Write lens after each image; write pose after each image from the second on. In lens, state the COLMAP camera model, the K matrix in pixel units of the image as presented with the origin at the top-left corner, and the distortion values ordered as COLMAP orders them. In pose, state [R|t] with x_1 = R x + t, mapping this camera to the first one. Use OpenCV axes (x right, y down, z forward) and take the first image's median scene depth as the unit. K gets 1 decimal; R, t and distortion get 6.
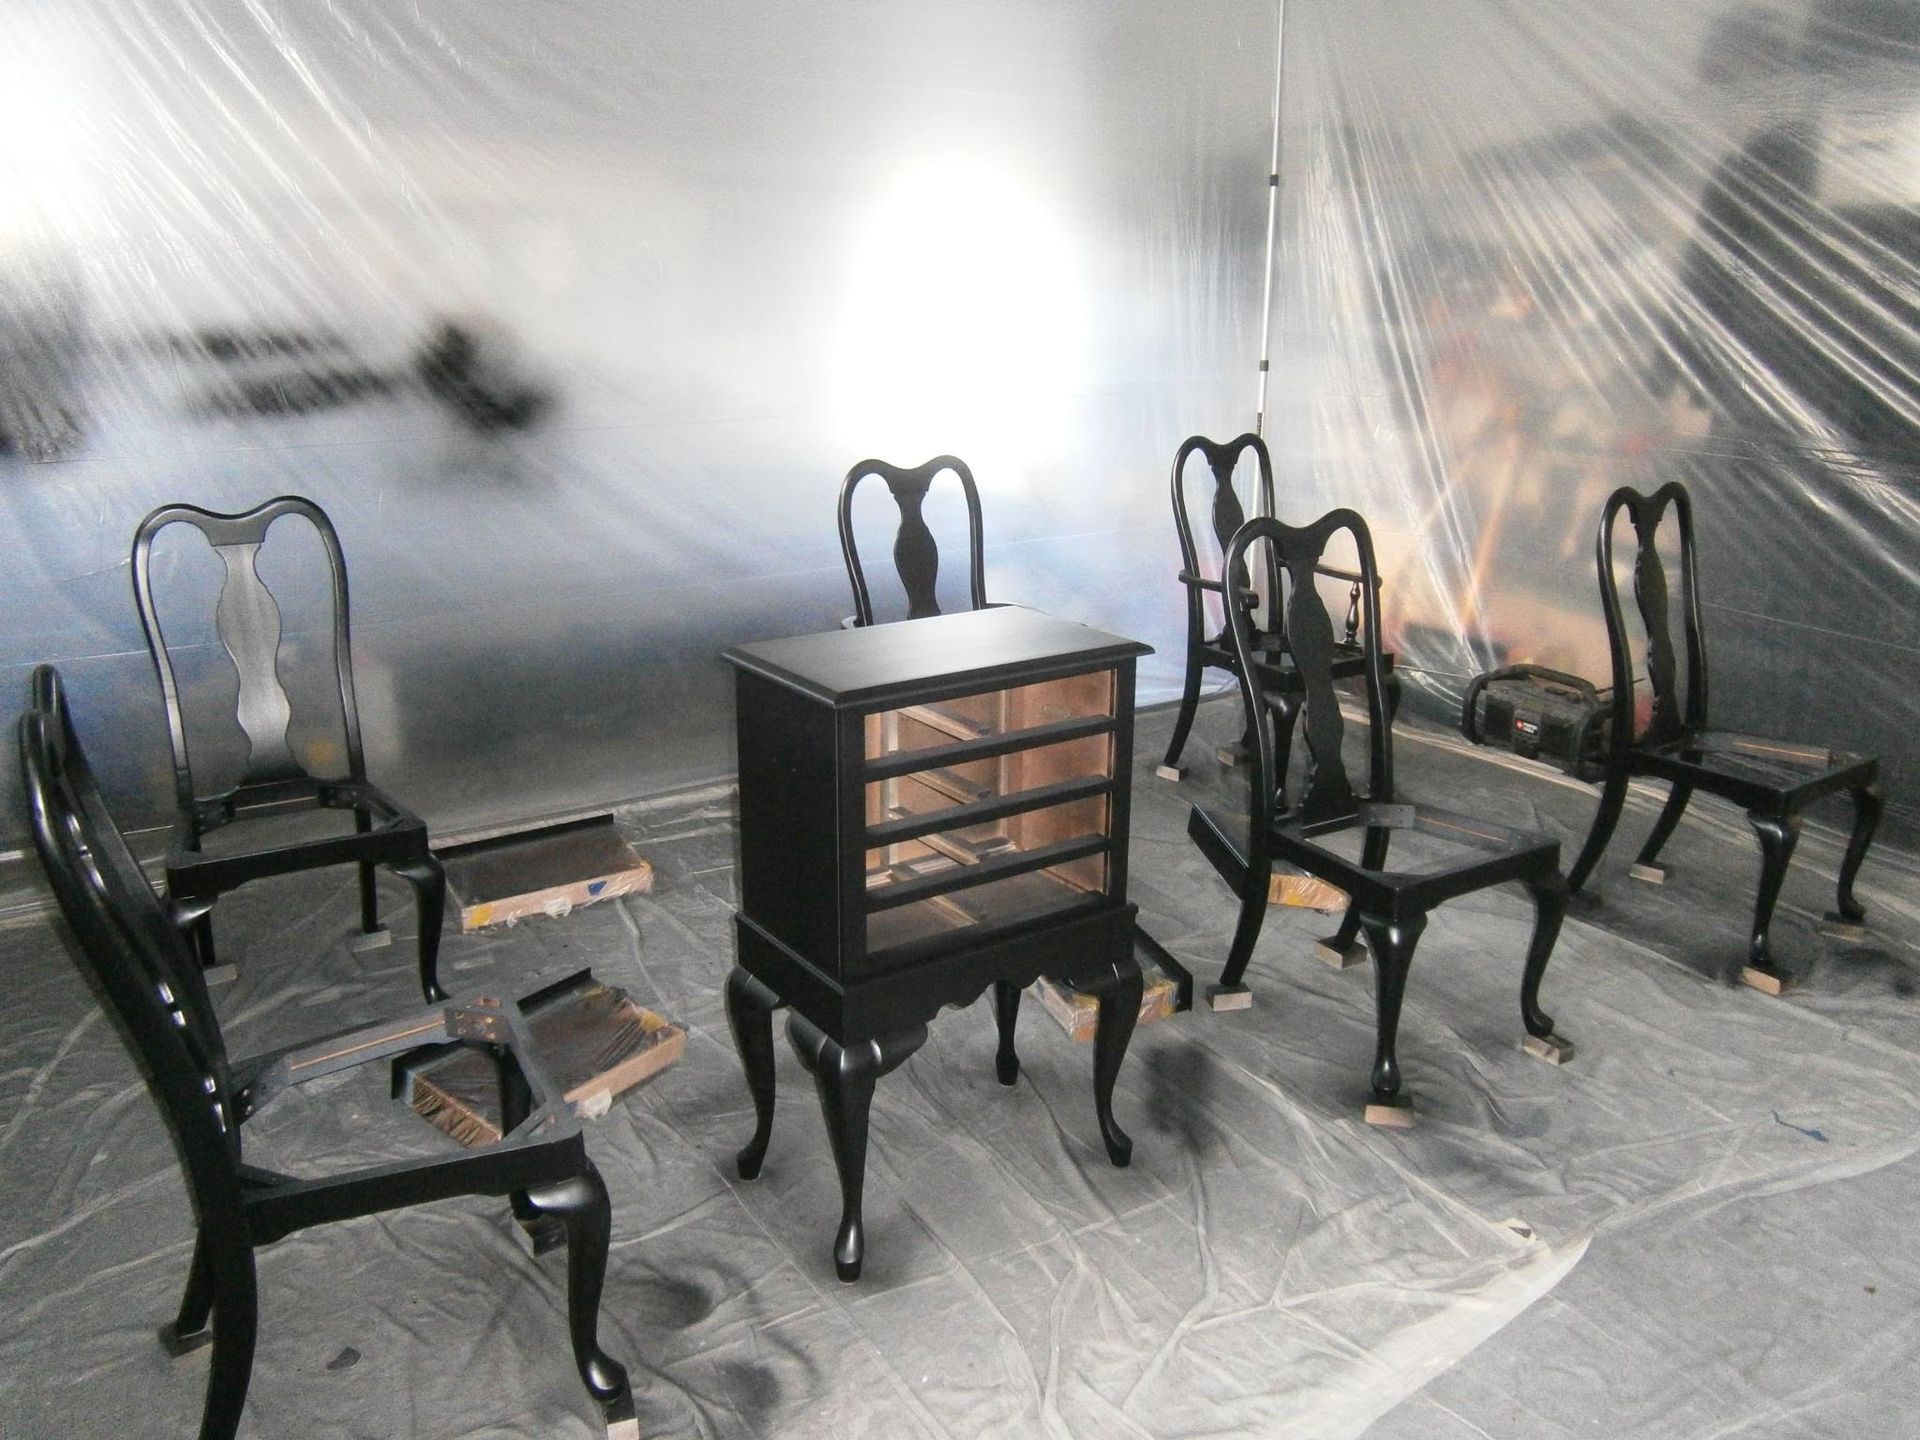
lens RADIAL K [[1486.0, 0, 958.9], [0, 1486.0, 673.2], [0, 0, 1]] dist [-0.086743, 0.070966]
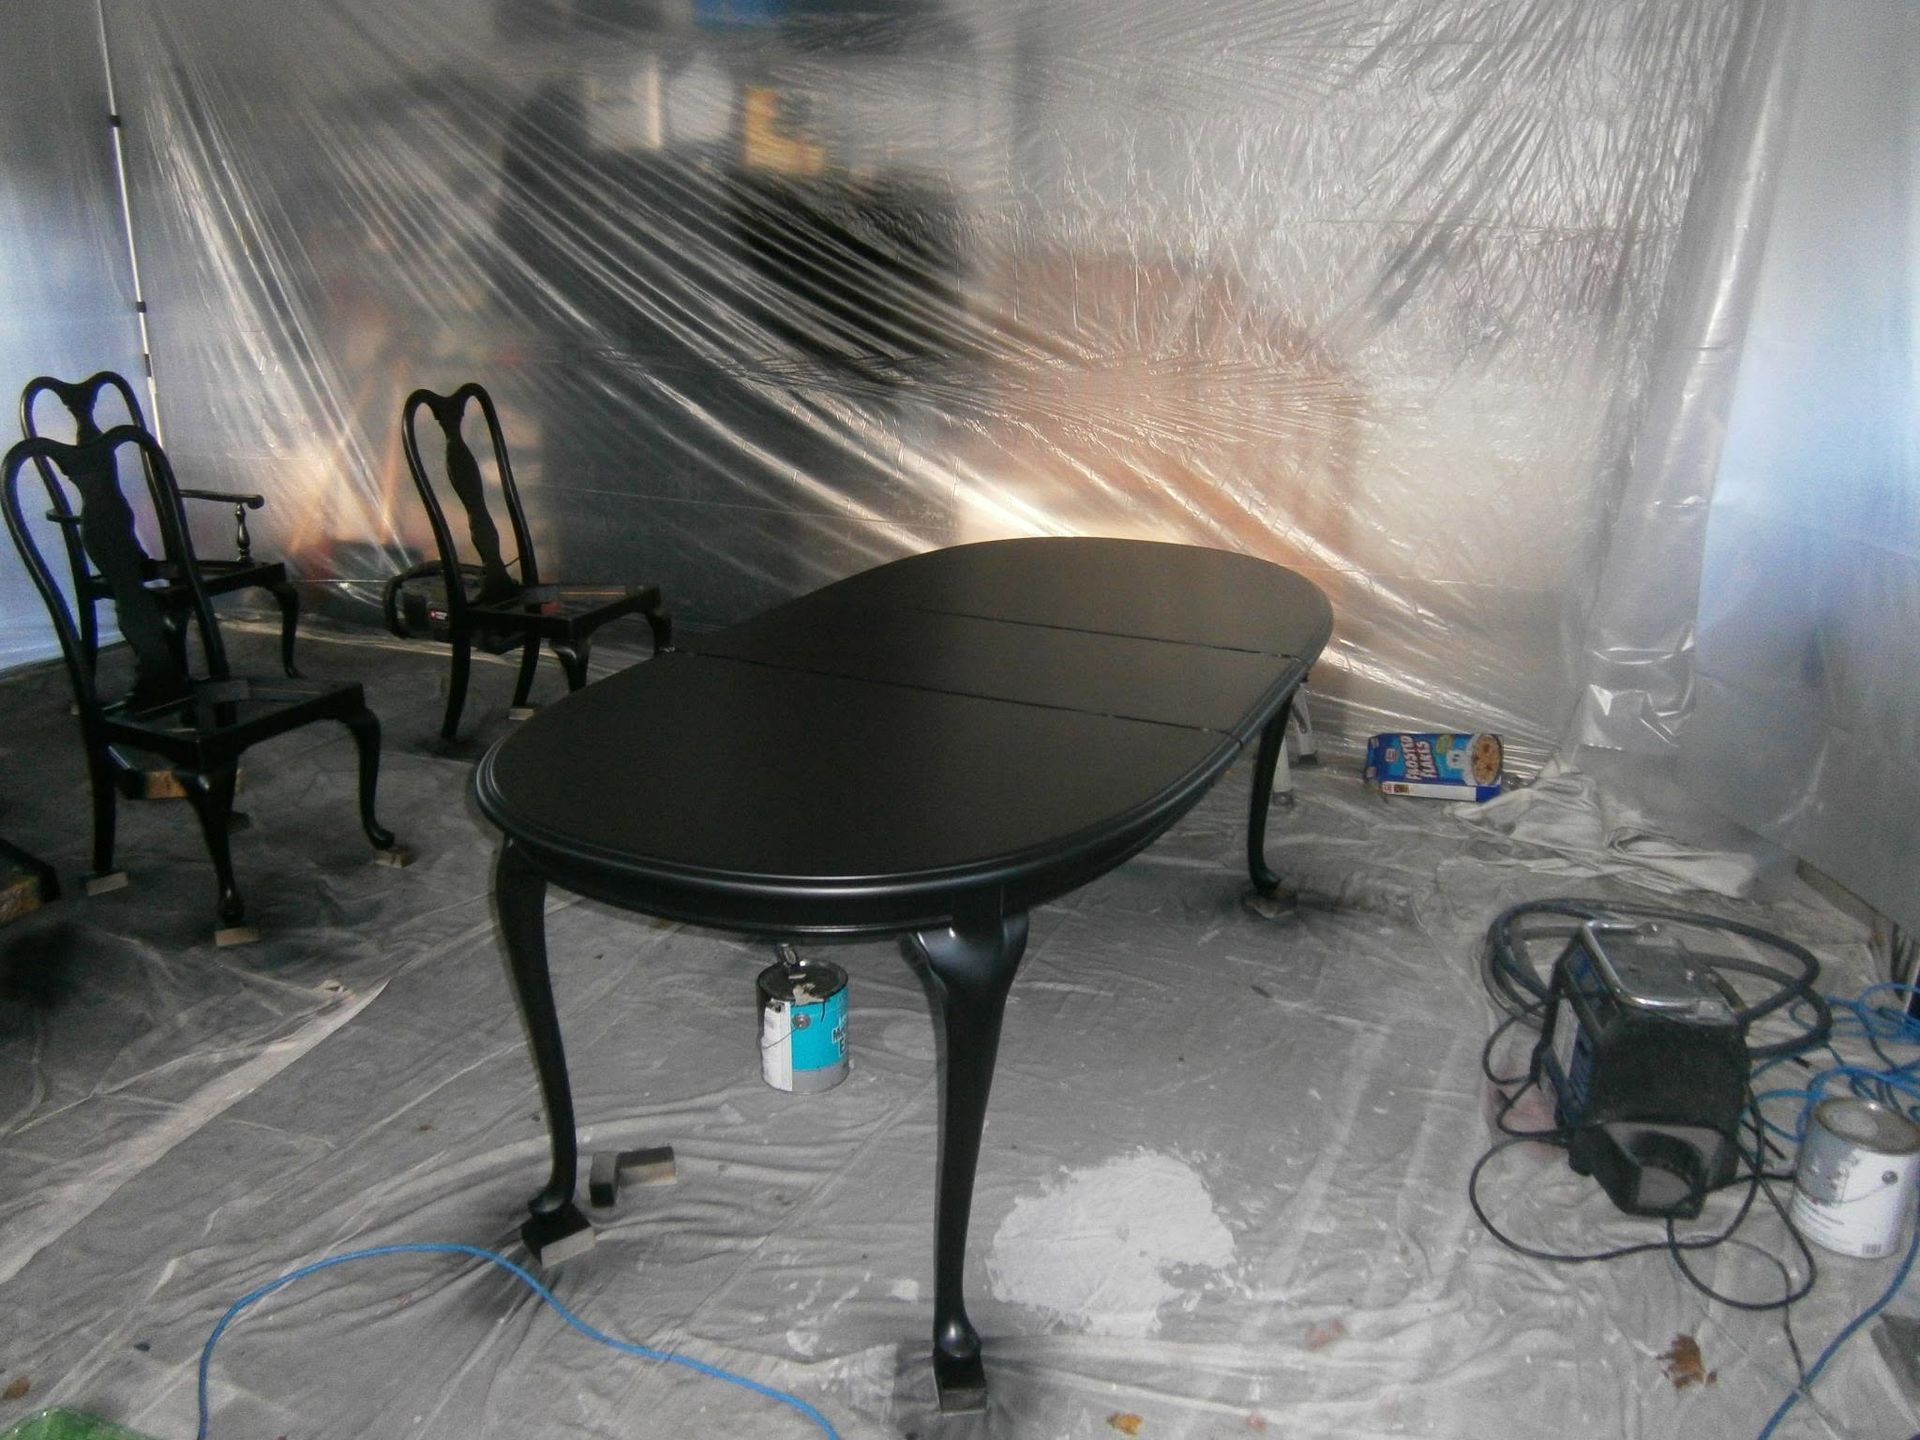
lens RADIAL K [[1486.0, 0, 958.9], [0, 1486.0, 673.2], [0, 0, 1]] dist [-0.086743, 0.070966]
pose [[0.823121, -0.167276, 0.542669, 0.155596], [0.146379, 0.985836, 0.081853, 0.076618], [-0.548675, 0.012060, 0.835948, -0.268523]]
